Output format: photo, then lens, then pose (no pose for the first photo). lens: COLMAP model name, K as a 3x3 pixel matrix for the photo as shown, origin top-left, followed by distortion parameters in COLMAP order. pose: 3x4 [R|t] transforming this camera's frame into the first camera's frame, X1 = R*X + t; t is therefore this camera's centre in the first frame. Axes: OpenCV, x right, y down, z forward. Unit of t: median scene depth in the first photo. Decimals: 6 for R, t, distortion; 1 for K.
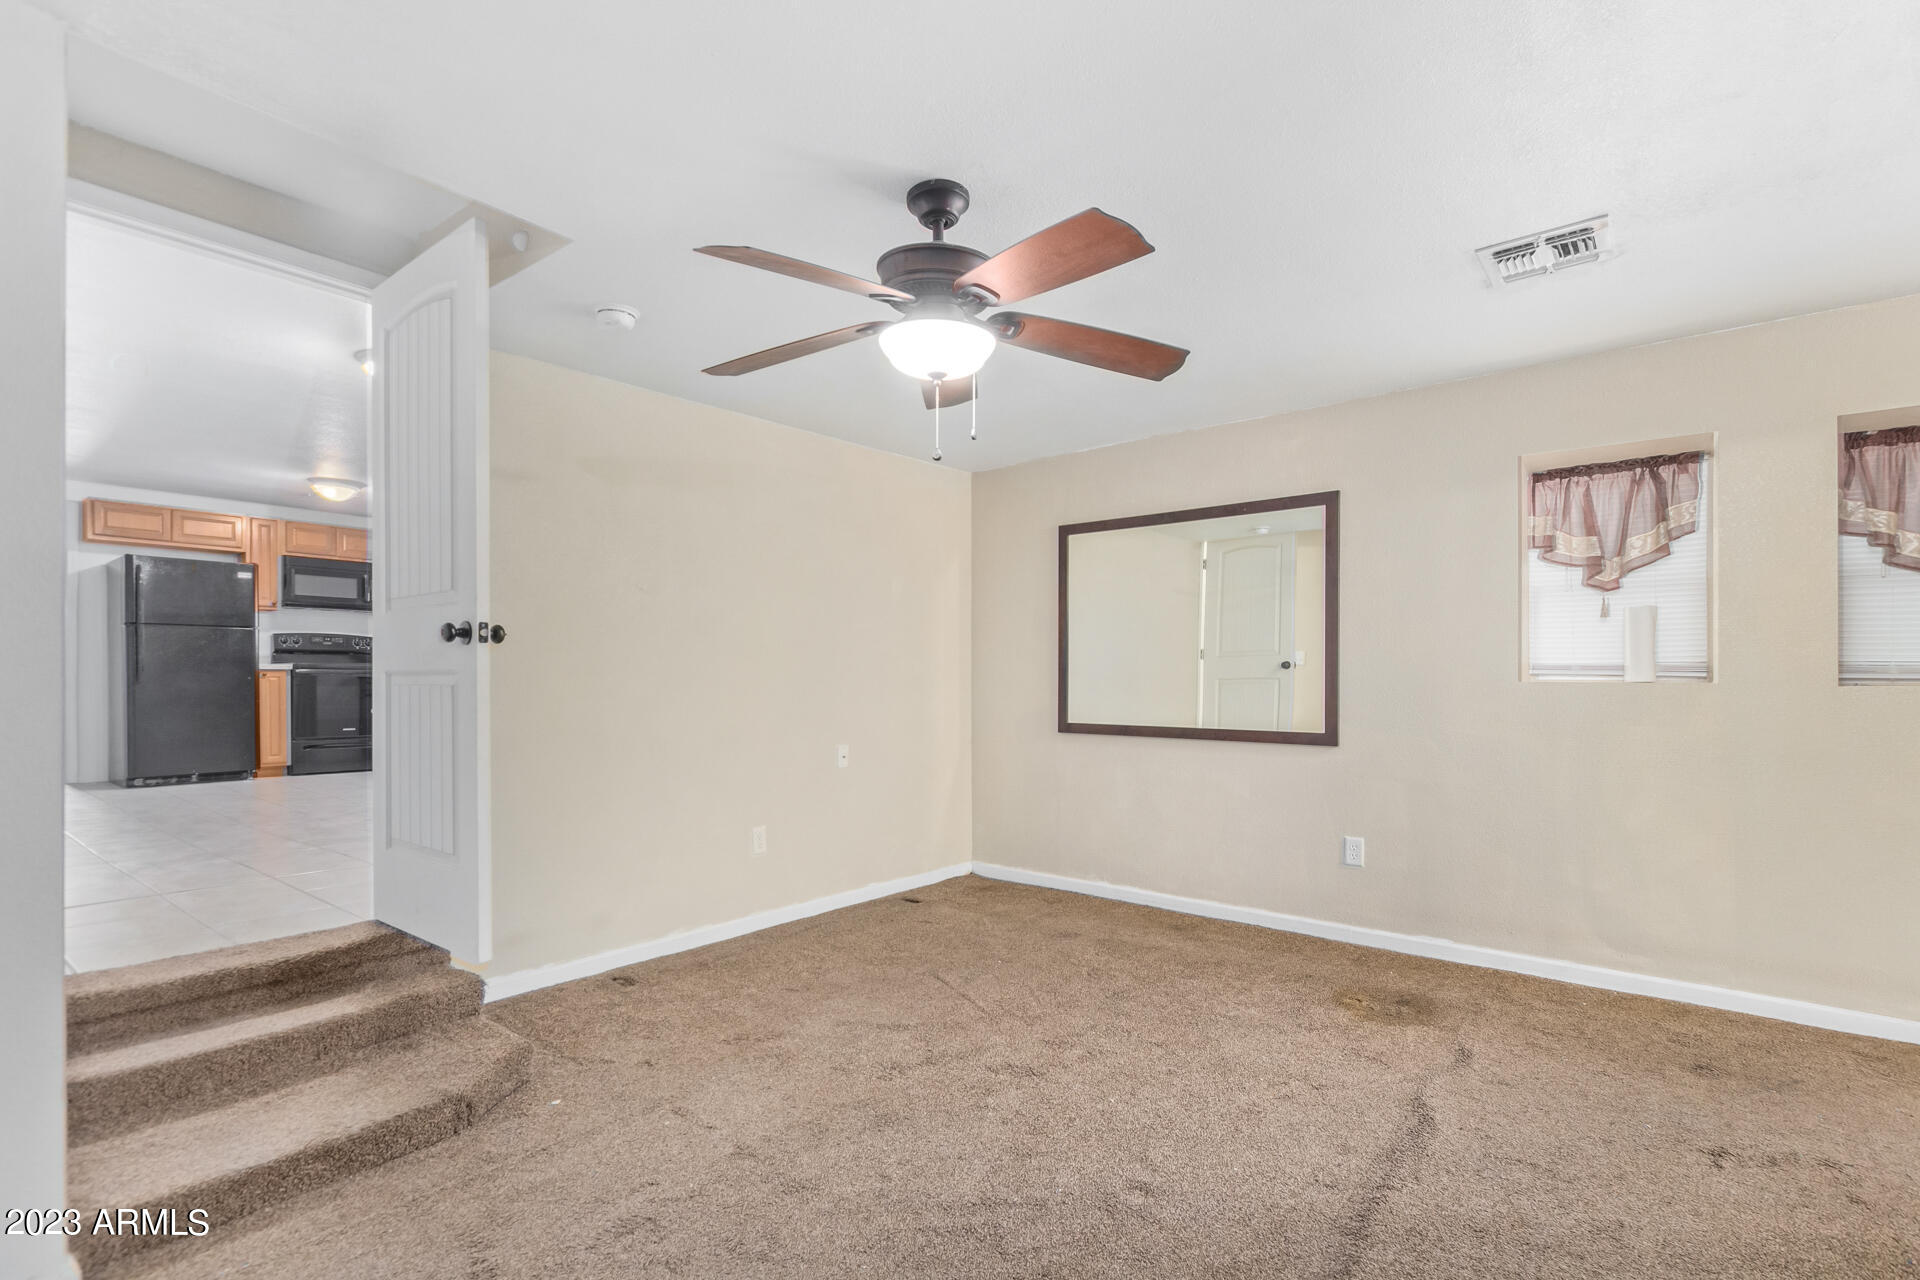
lens RADIAL K [[891.4, 0, 961.5], [0, 891.4, 672.9], [0, 0, 1]] dist [0.005083, -0.002494]
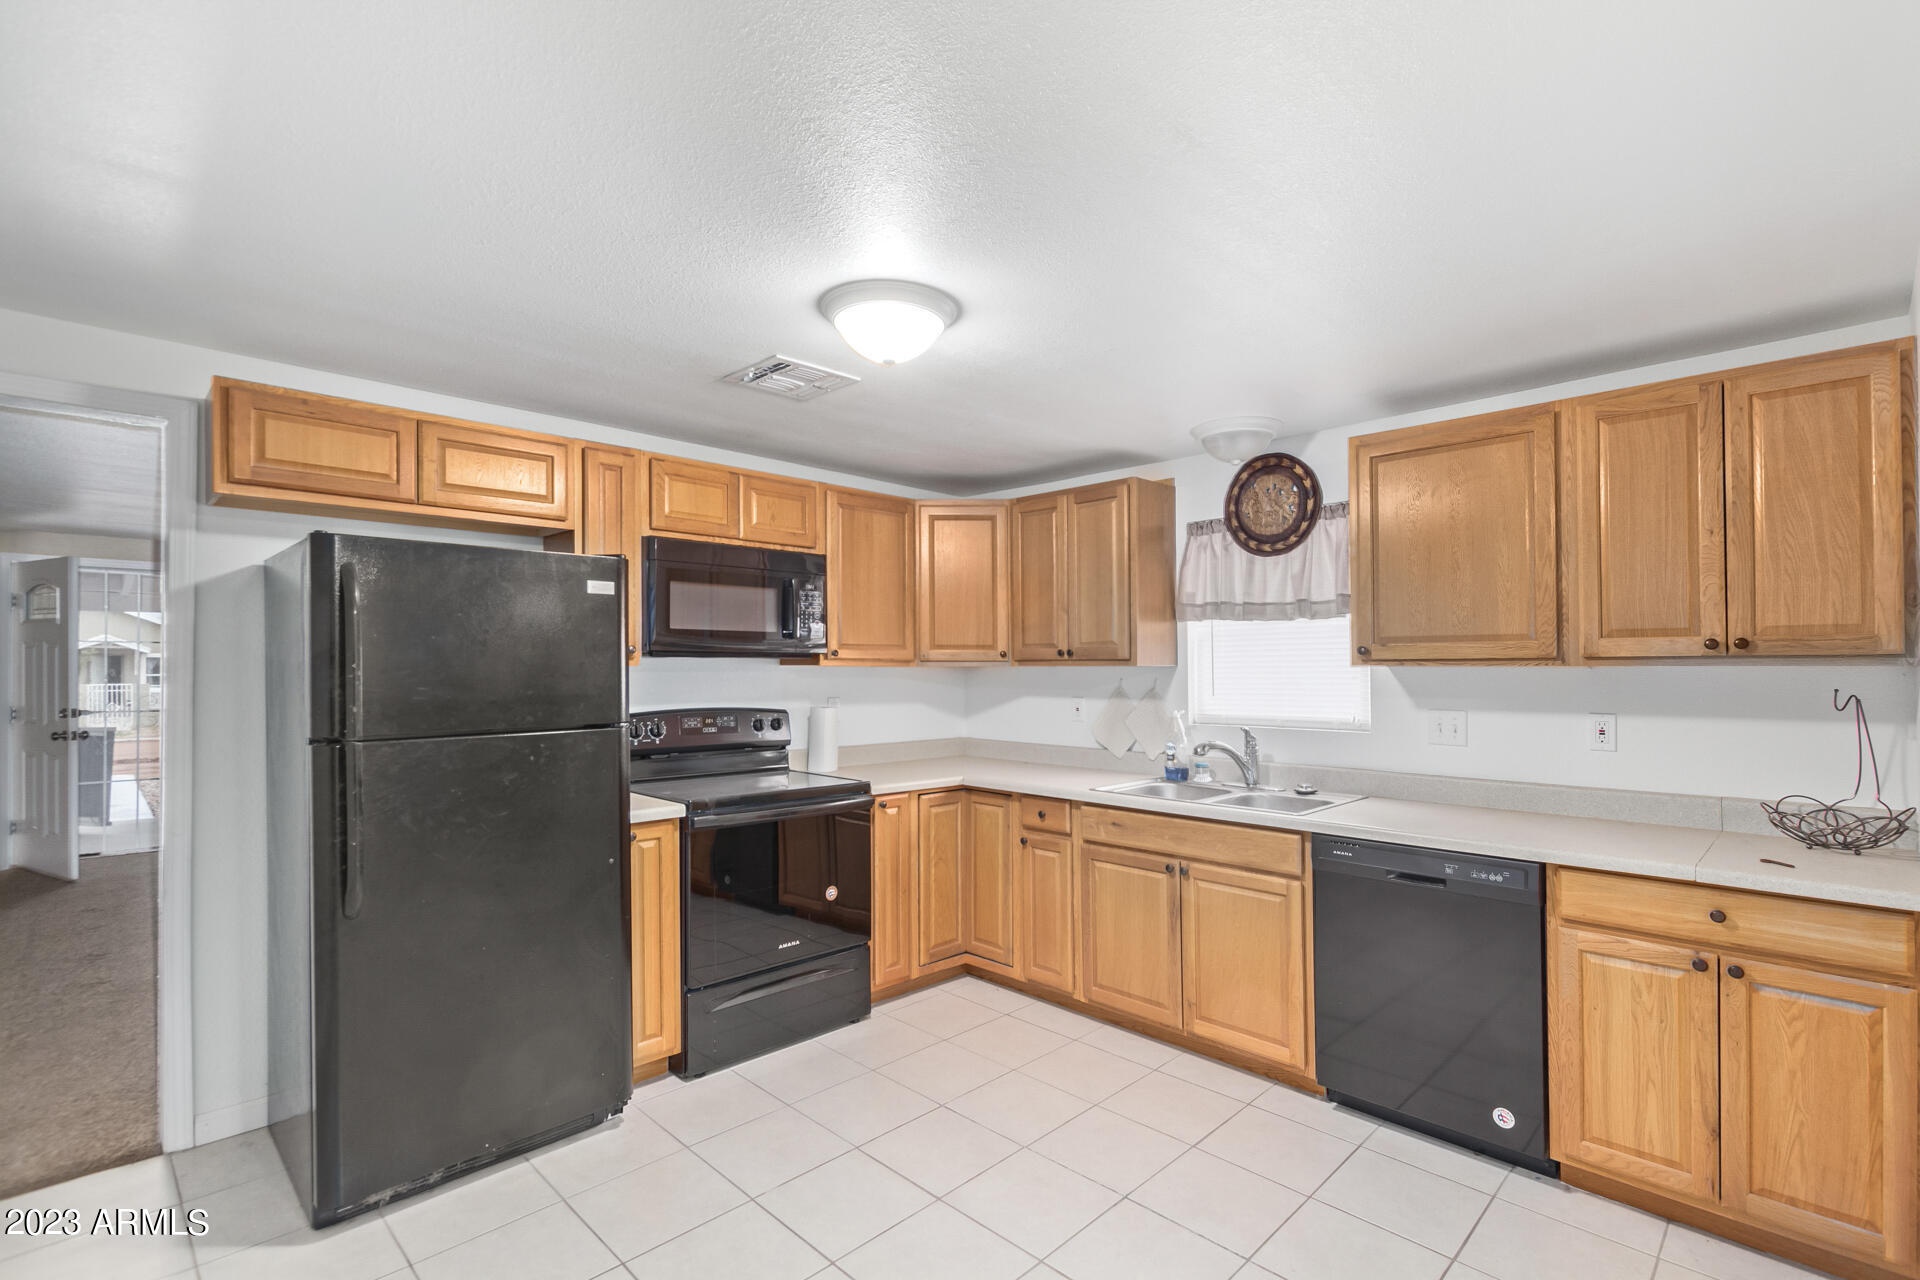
lens RADIAL K [[891.4, 0, 969.9], [0, 891.4, 656.5], [0, 0, 1]] dist [0.005083, -0.002494]
pose [[0.994587, -0.005948, -0.103736, -0.586216], [0.005290, 0.999964, -0.006617, -0.074142], [0.103772, 0.006033, 0.994583, 0.618963]]
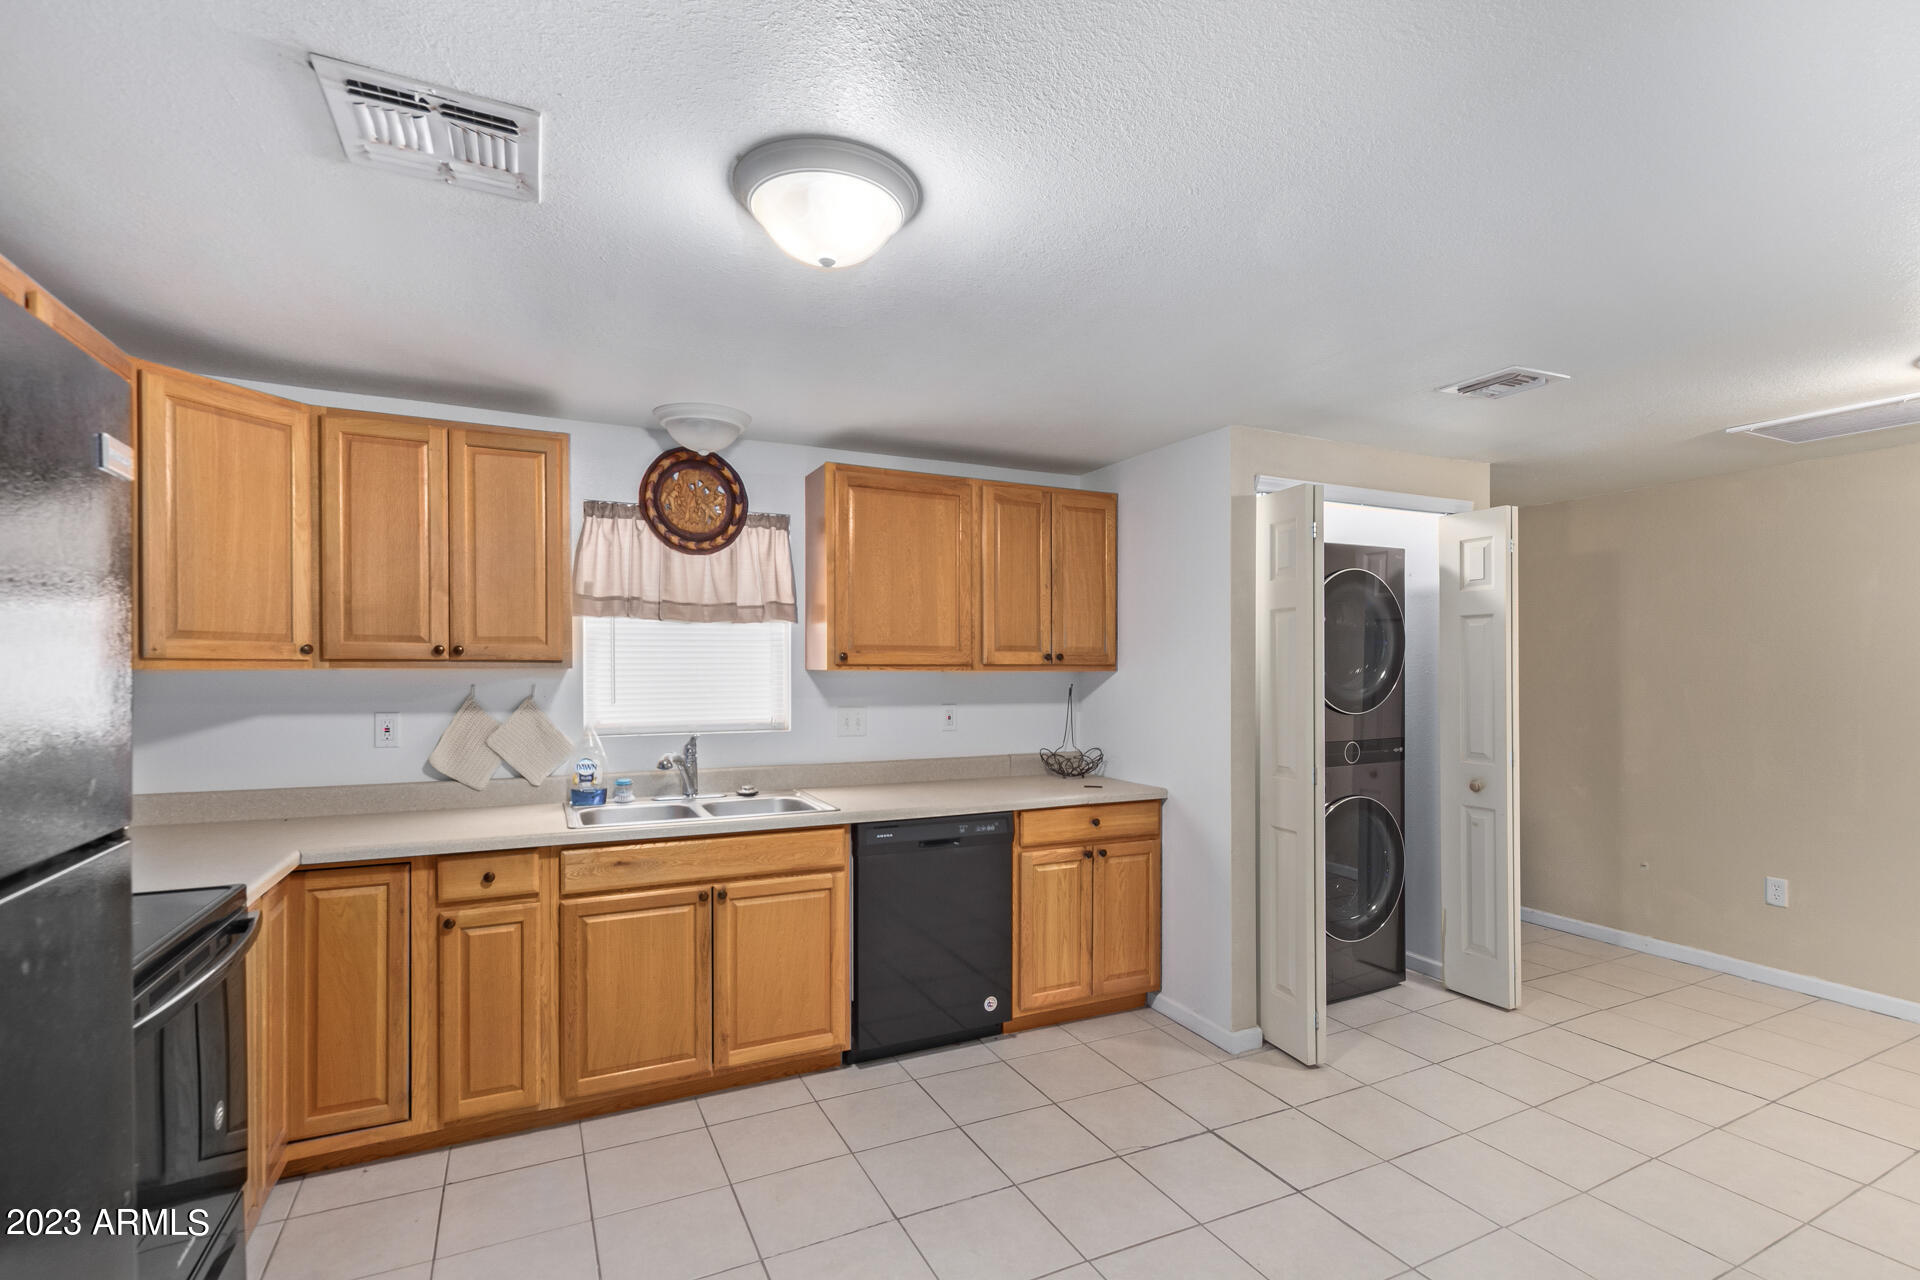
lens RADIAL K [[891.4, 0, 972.5], [0, 891.4, 664.4], [0, 0, 1]] dist [0.005083, -0.002494]
pose [[0.417693, 0.001004, 0.908588, -0.837995], [-0.006502, 0.999977, 0.001884, -0.075724], [-0.908565, -0.006695, 0.417690, 0.793801]]
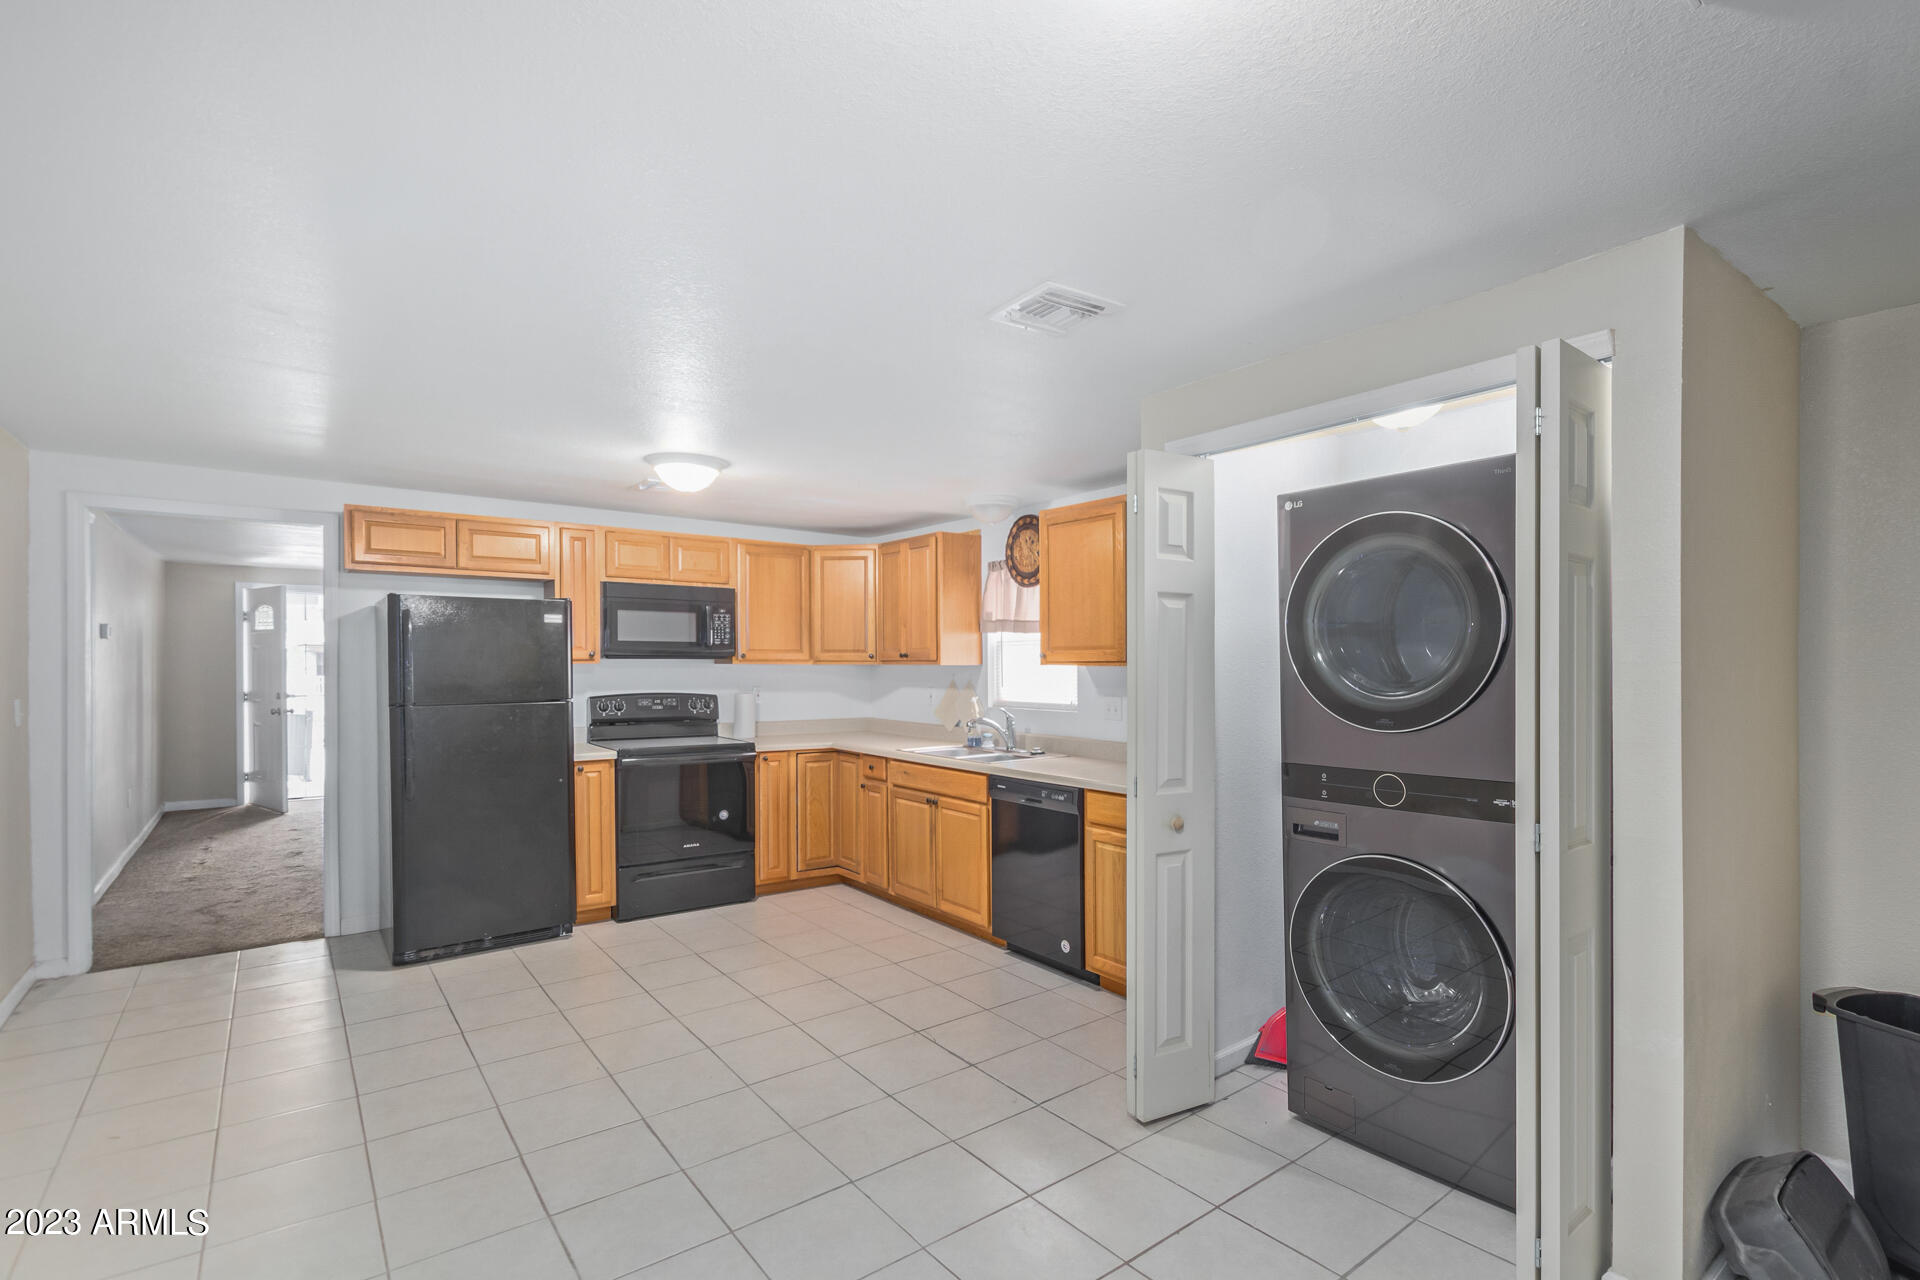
lens RADIAL K [[891.4, 0, 964.4], [0, 891.4, 665.2], [0, 0, 1]] dist [0.005083, -0.002494]
pose [[0.970406, -0.002582, -0.241467, -0.353338], [0.004183, 0.999973, 0.006115, -0.075749], [0.241444, -0.006944, 0.970390, 0.439242]]
